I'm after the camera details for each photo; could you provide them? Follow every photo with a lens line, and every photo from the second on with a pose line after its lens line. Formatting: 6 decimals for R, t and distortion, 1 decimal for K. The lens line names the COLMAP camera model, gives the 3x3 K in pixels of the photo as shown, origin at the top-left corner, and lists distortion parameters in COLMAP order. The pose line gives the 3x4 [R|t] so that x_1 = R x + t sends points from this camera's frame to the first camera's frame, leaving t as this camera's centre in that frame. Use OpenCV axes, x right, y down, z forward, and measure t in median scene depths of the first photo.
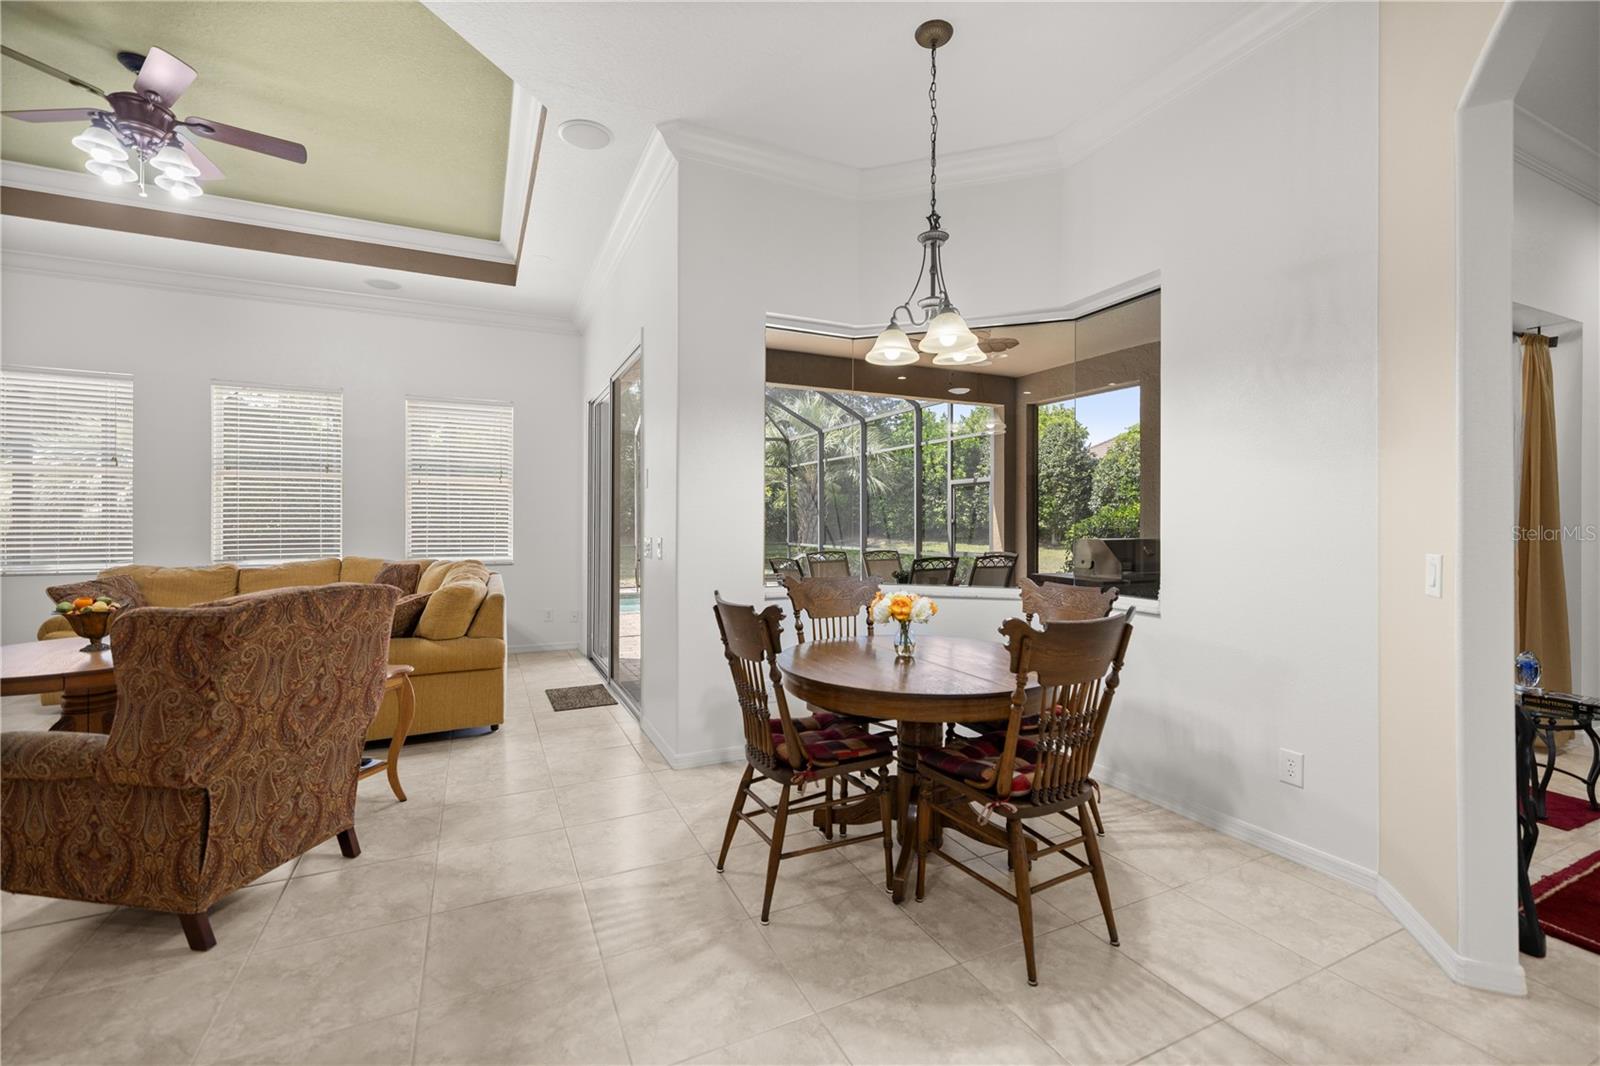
lens RADIAL K [[671.9, 0, 797.9], [0, 671.9, 527.1], [0, 0, 1]] dist [0.000466, 0.000075]
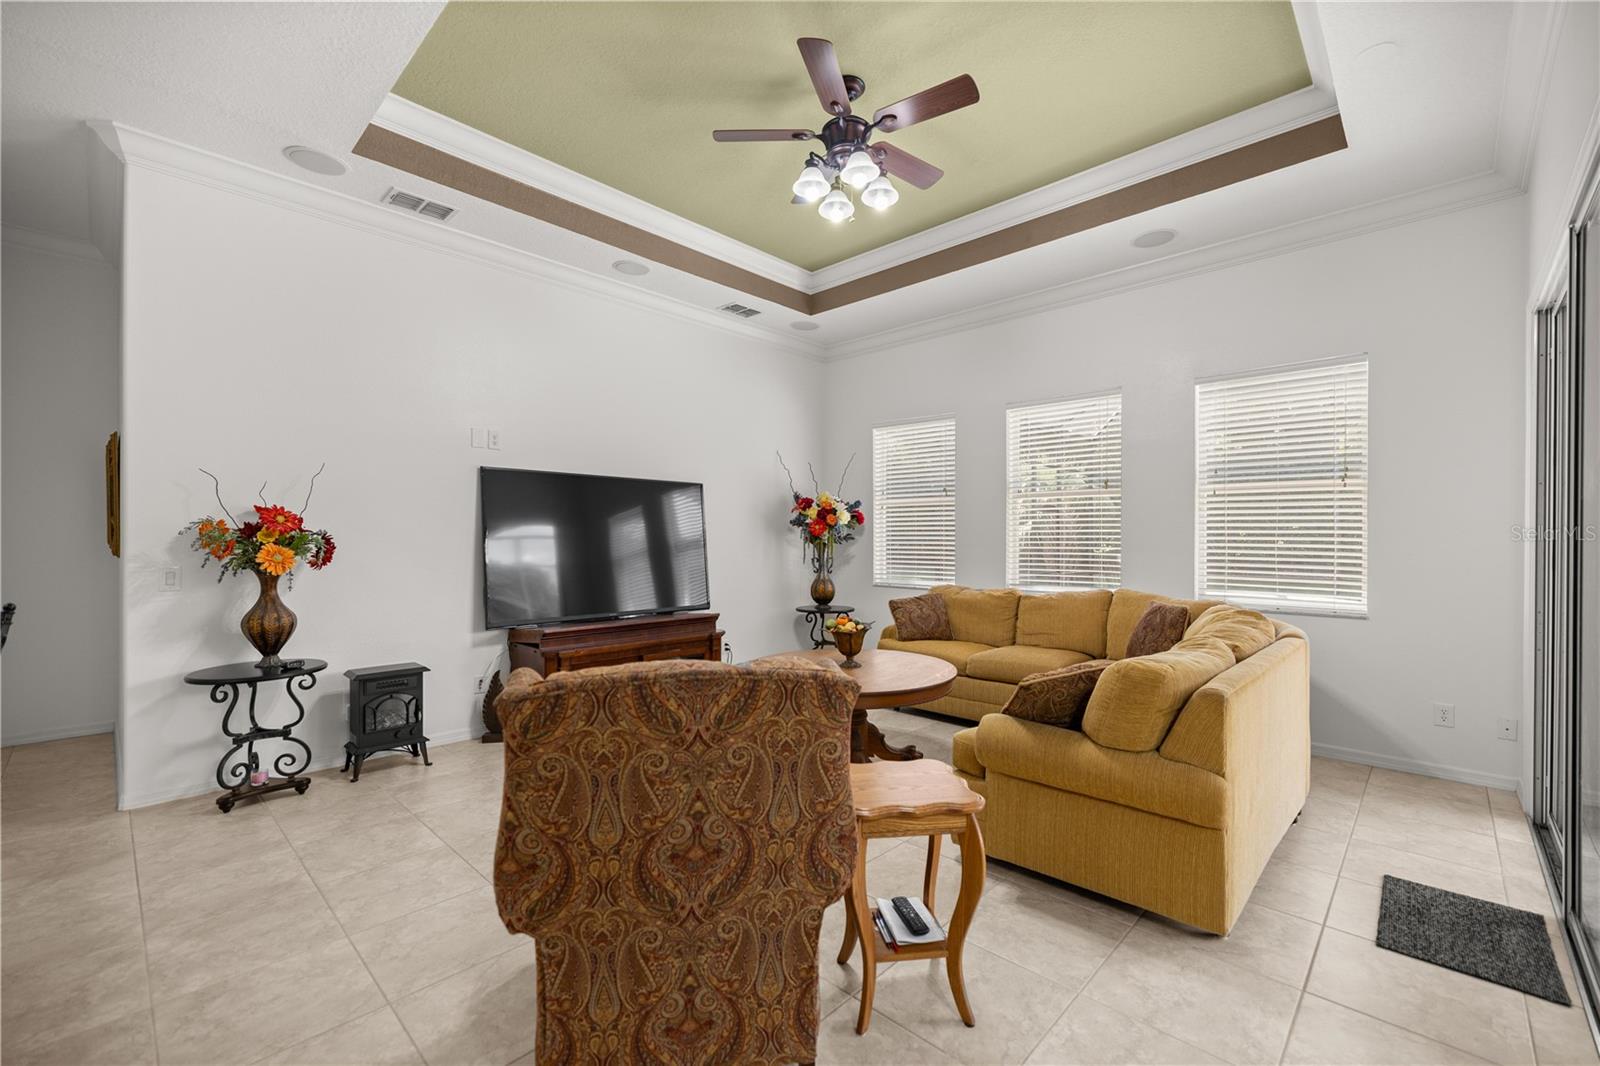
lens RADIAL K [[671.9, 0, 800.0], [0, 671.9, 533.0], [0, 0, 1]] dist [0.001459, -0.000034]
pose [[0.379933, -0.006990, -0.924988, -0.062856], [-0.001472, 0.999966, -0.008161, -0.017692], [0.925013, 0.004463, 0.379909, 0.352074]]
